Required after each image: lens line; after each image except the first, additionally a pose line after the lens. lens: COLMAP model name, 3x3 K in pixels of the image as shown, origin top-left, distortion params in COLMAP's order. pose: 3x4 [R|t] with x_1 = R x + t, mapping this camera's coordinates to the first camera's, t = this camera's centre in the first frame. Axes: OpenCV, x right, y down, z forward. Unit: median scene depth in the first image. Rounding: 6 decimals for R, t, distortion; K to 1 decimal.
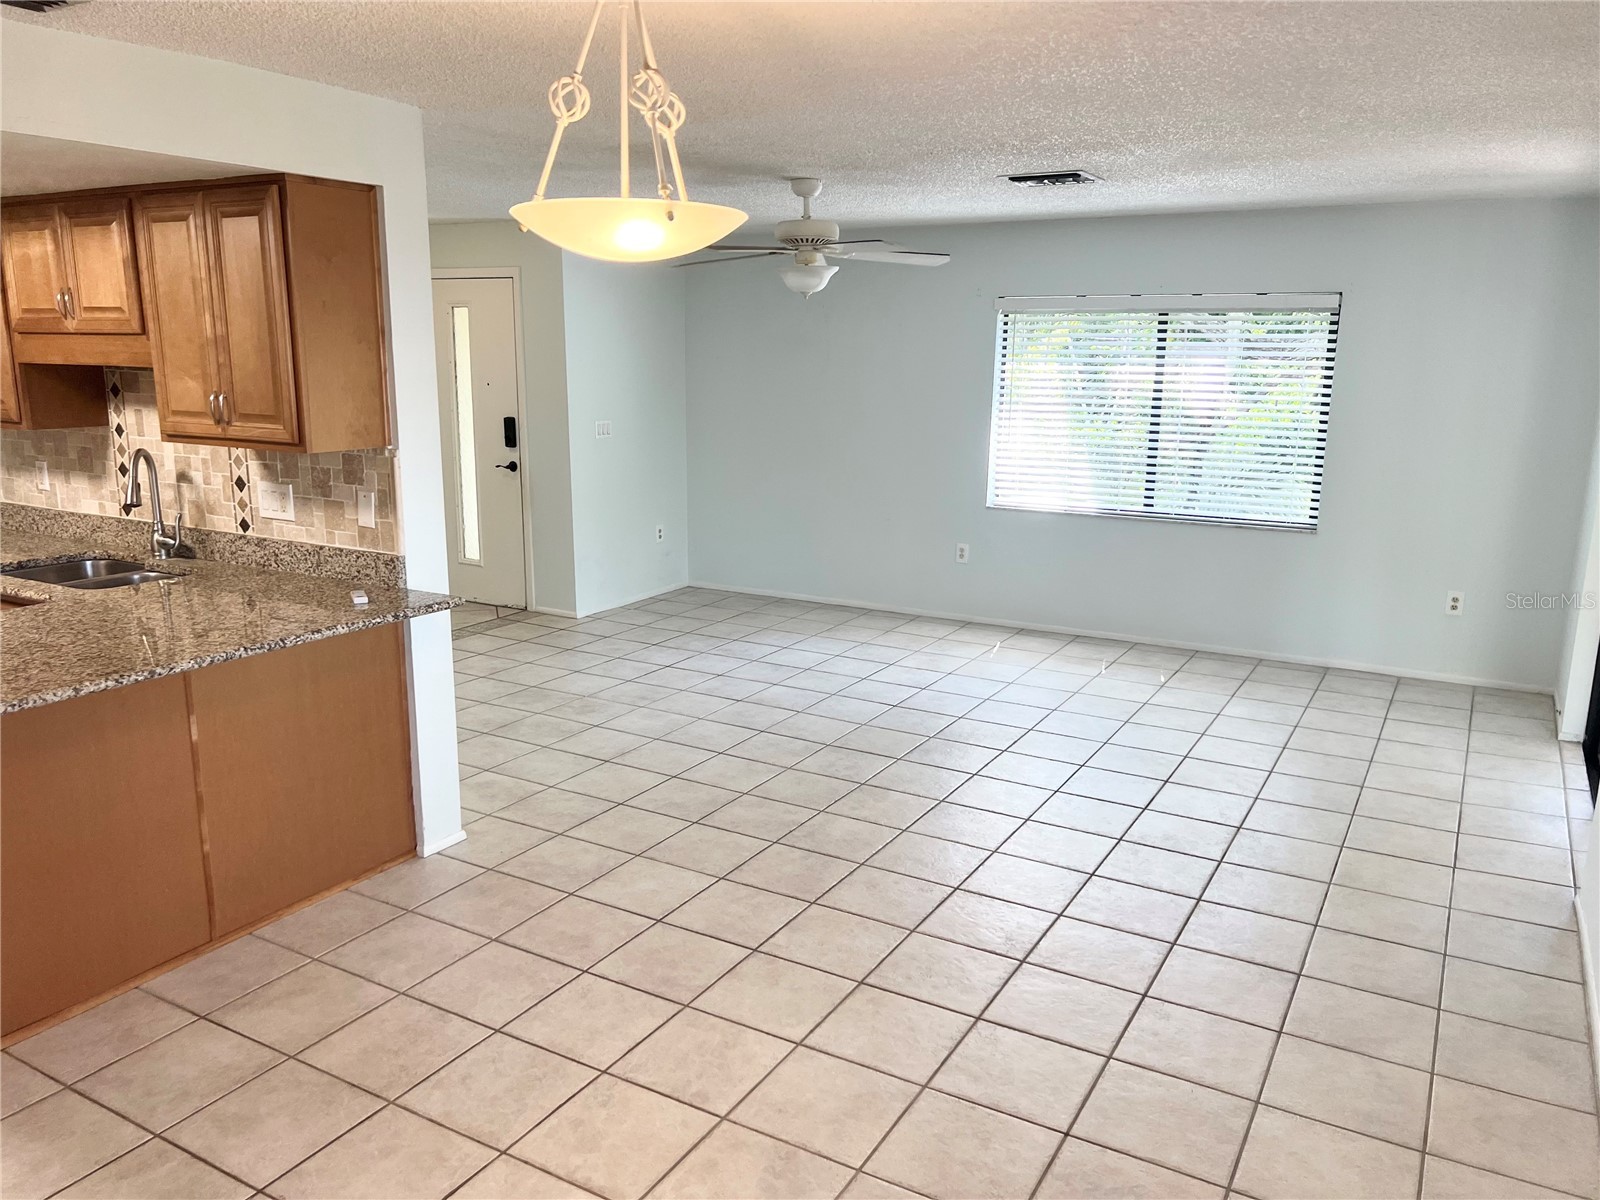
lens RADIAL K [[1200.9, 0, 793.3], [0, 1200.9, 610.6], [0, 0, 1]] dist [0.064633, -0.079701]
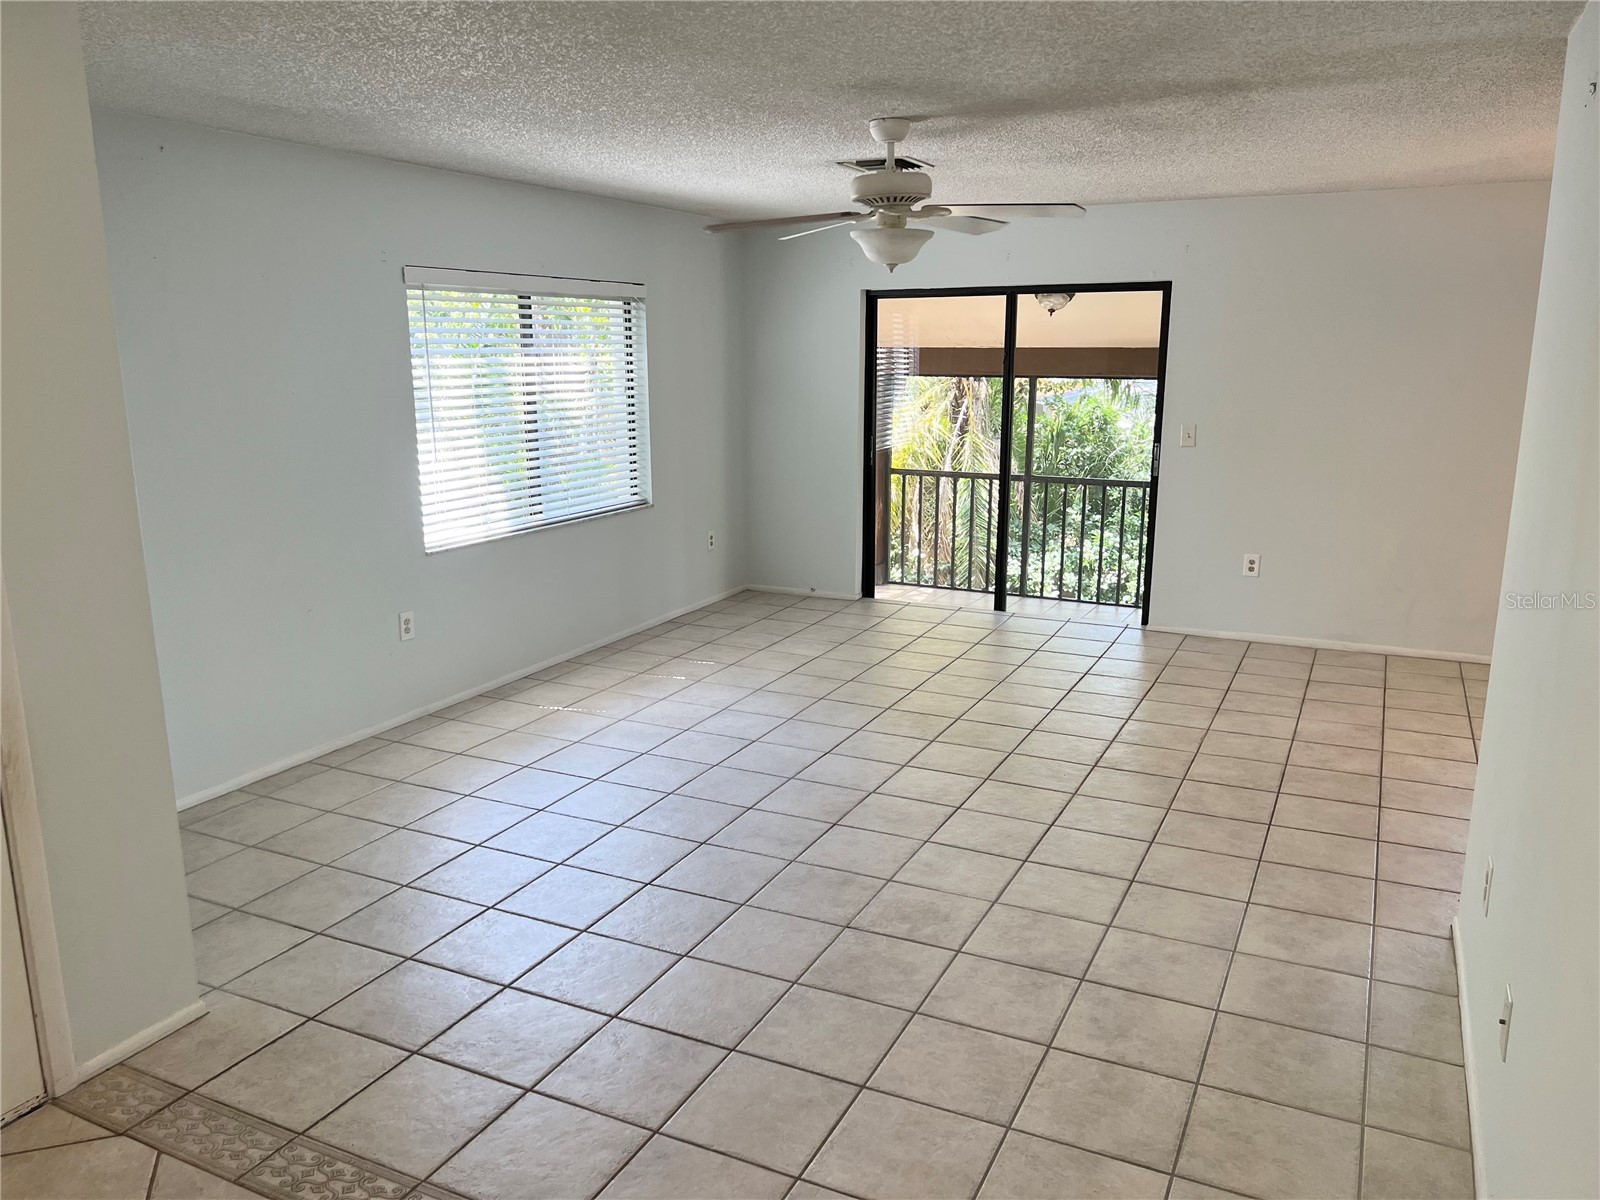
lens RADIAL K [[1200.9, 0, 795.4], [0, 1200.9, 605.4], [0, 0, 1]] dist [0.064633, -0.079701]
pose [[-0.069616, -0.224336, 0.972022, -1.042643], [0.216804, 0.947694, 0.234248, -0.326533], [-0.973730, 0.227046, -0.017338, 1.460095]]
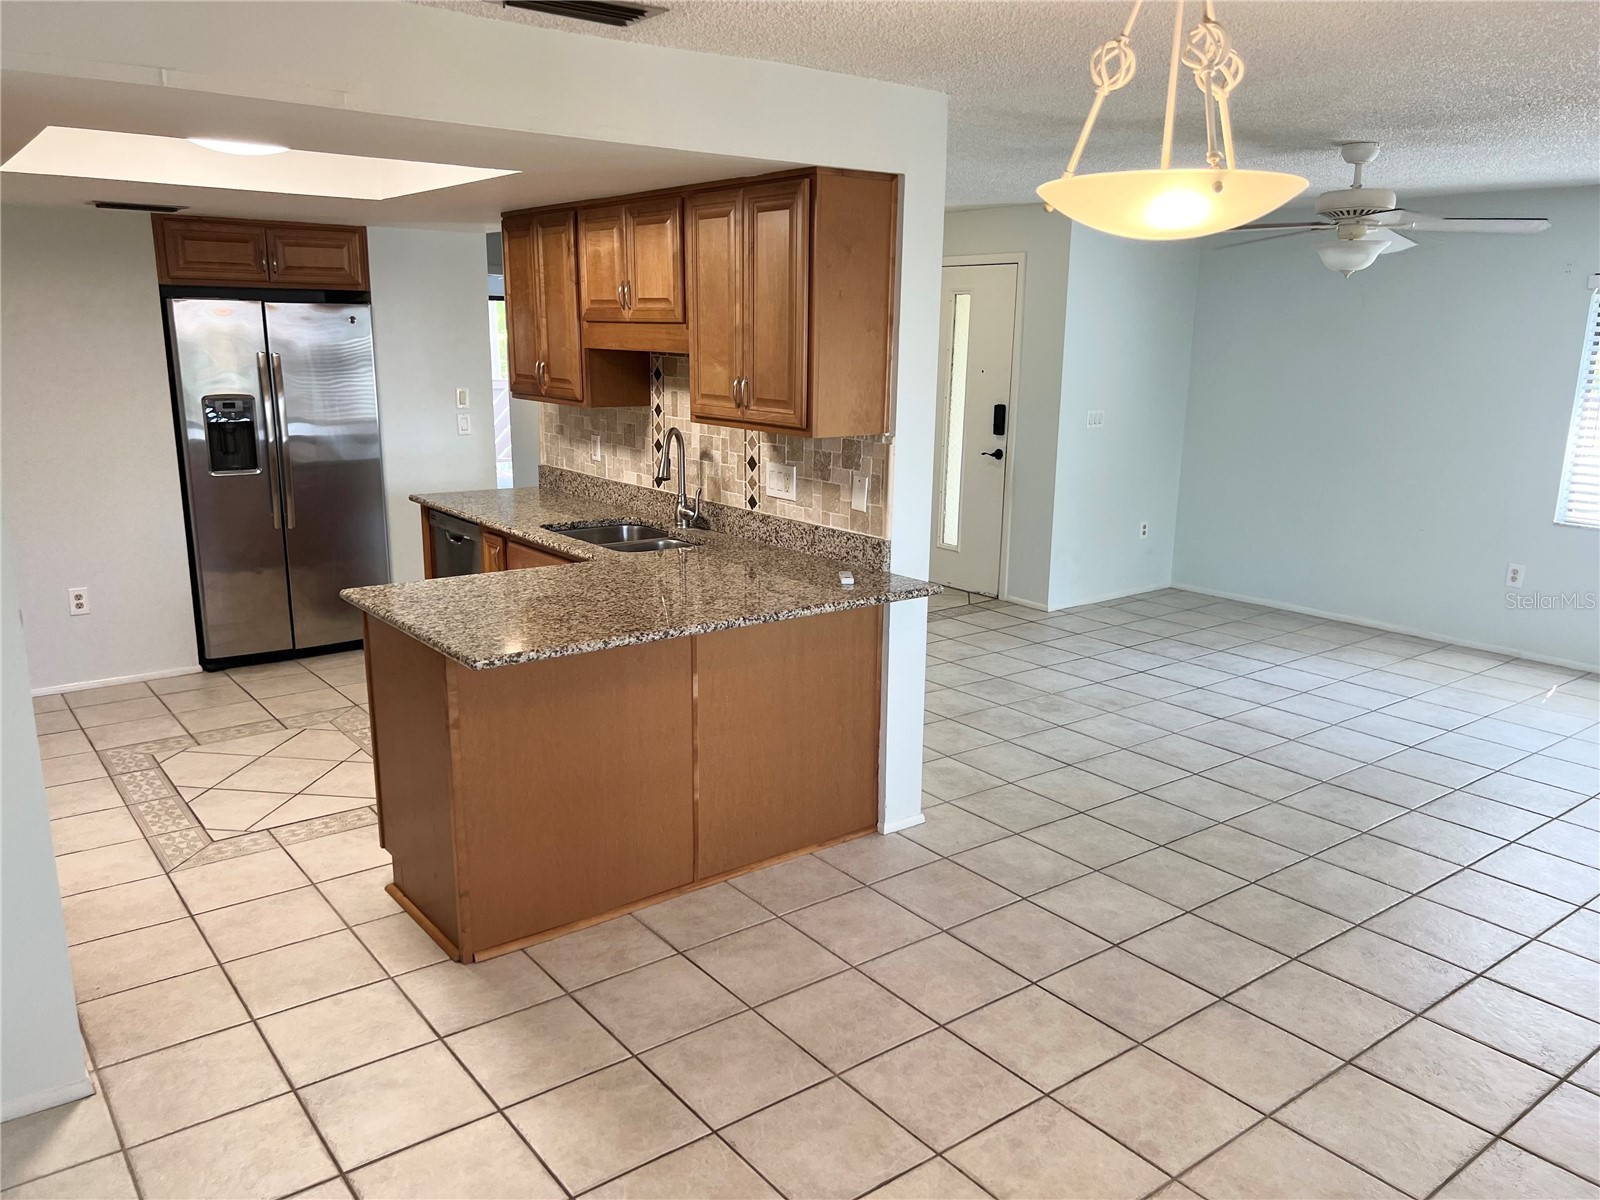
lens RADIAL K [[1200.9, 0, 791.3], [0, 1200.9, 615.4], [0, 0, 1]] dist [0.064633, -0.079701]
pose [[0.923117, 0.090178, -0.373796, -0.013471], [-0.084783, 0.995921, 0.030888, -0.006052], [0.375057, 0.003178, 0.926996, 0.025953]]
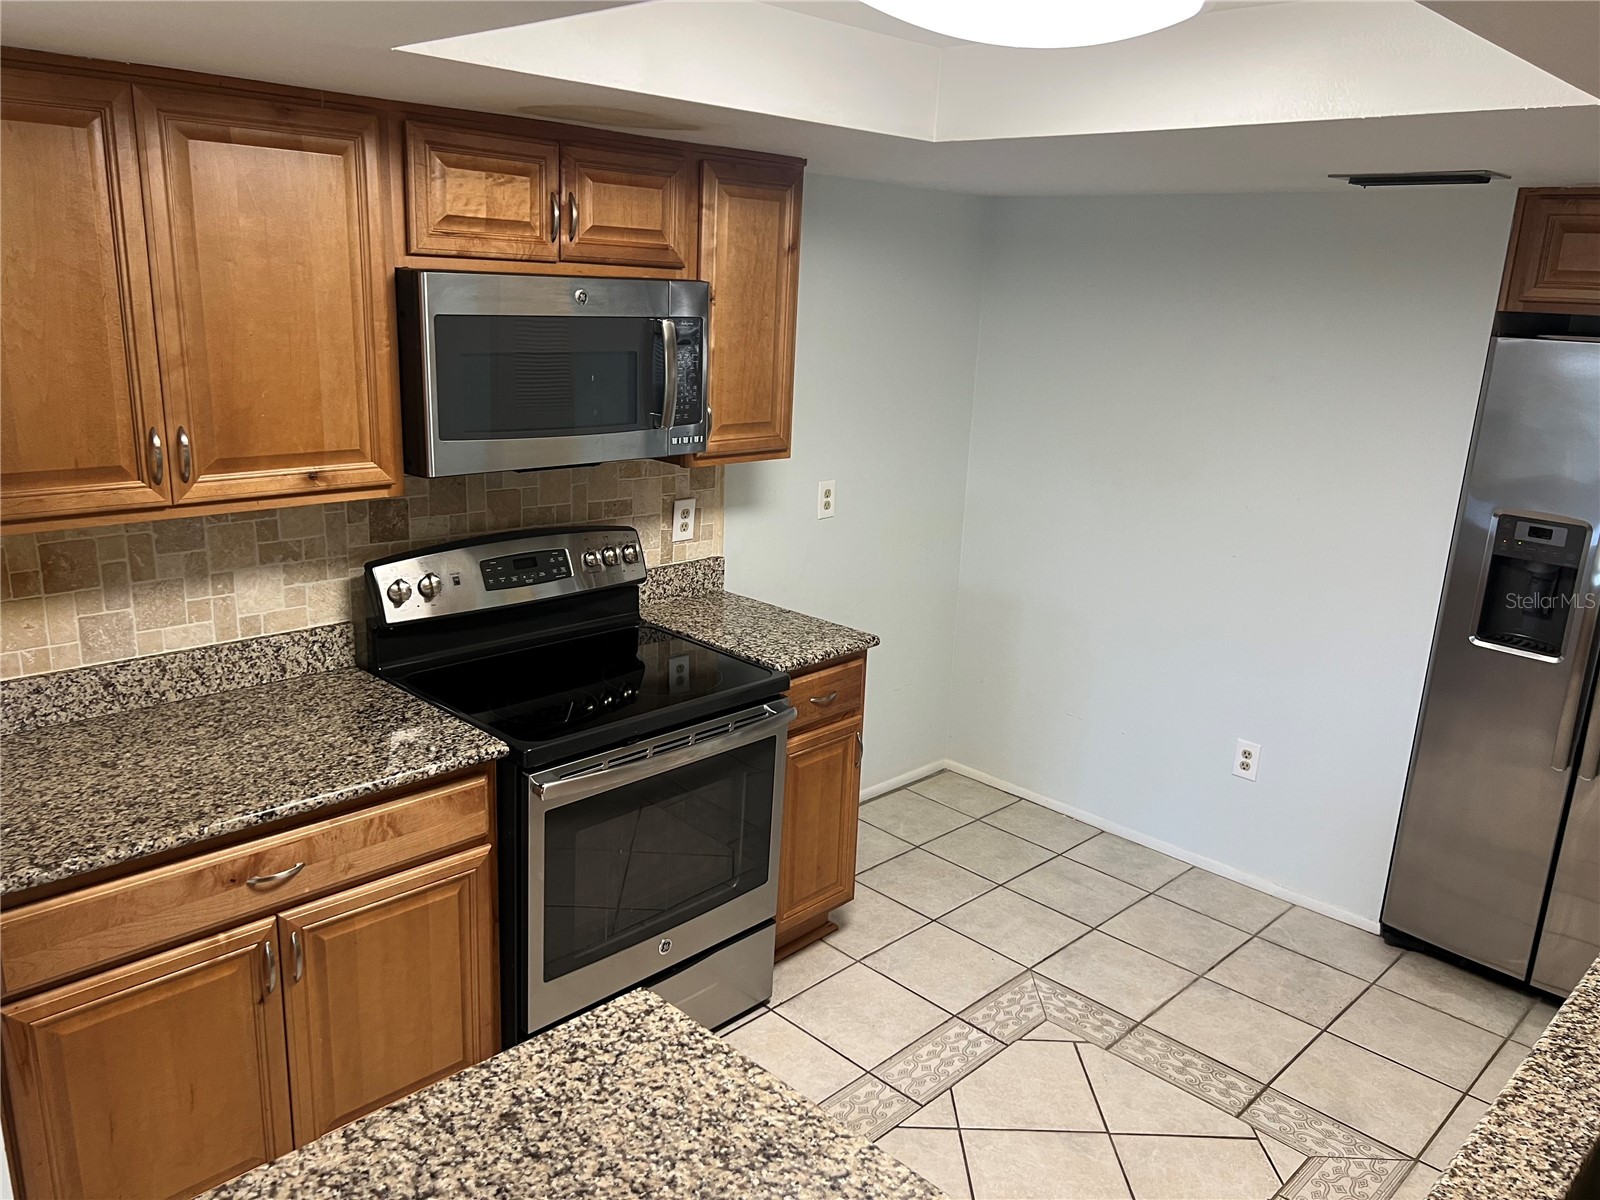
lens RADIAL K [[1200.9, 0, 792.8], [0, 1200.9, 611.6], [0, 0, 1]] dist [0.064633, -0.079701]
pose [[-0.256129, 0.235740, -0.937456, -0.309475], [-0.248593, 0.921124, 0.299553, -0.217841], [0.934130, 0.309769, -0.177323, 0.798413]]
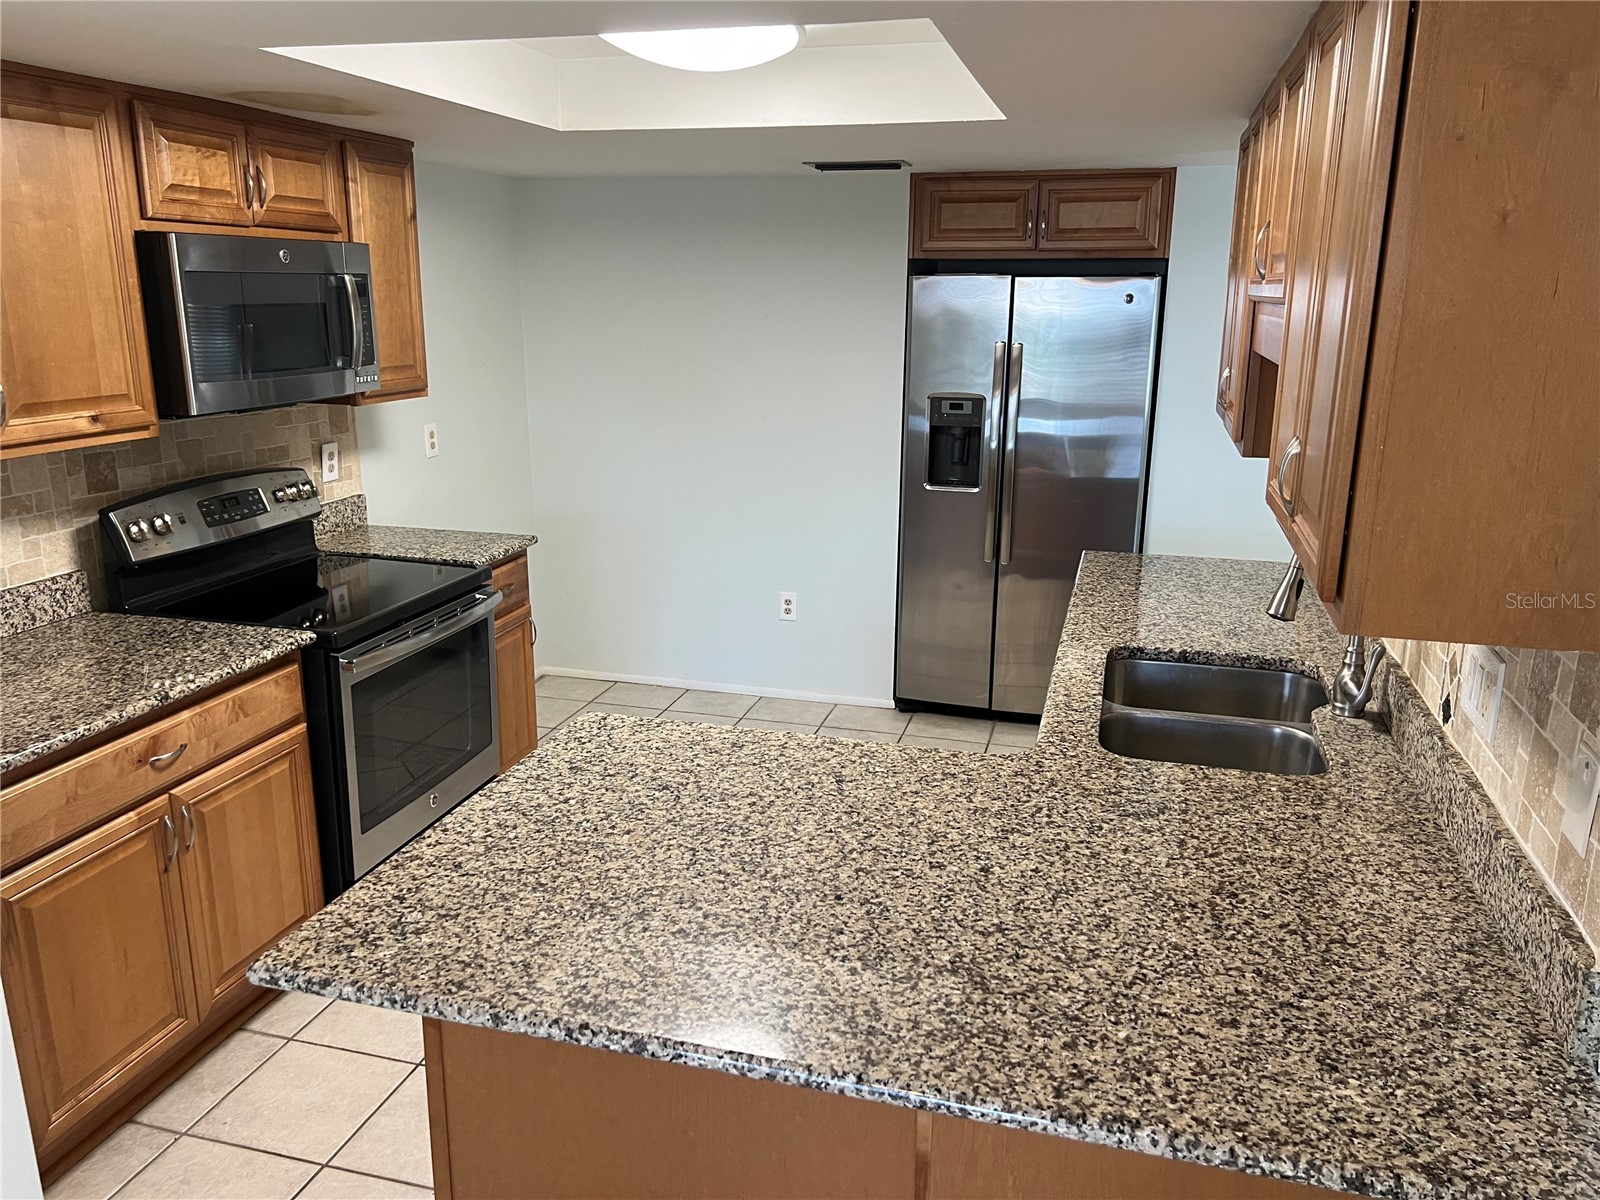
lens RADIAL K [[1200.9, 0, 794.6], [0, 1200.9, 610.1], [0, 0, 1]] dist [0.064633, -0.079701]
pose [[0.252682, 0.241270, -0.936985, -0.083082], [-0.210588, 0.958908, 0.190125, -0.149621], [0.944354, 0.149277, 0.293108, 0.635867]]
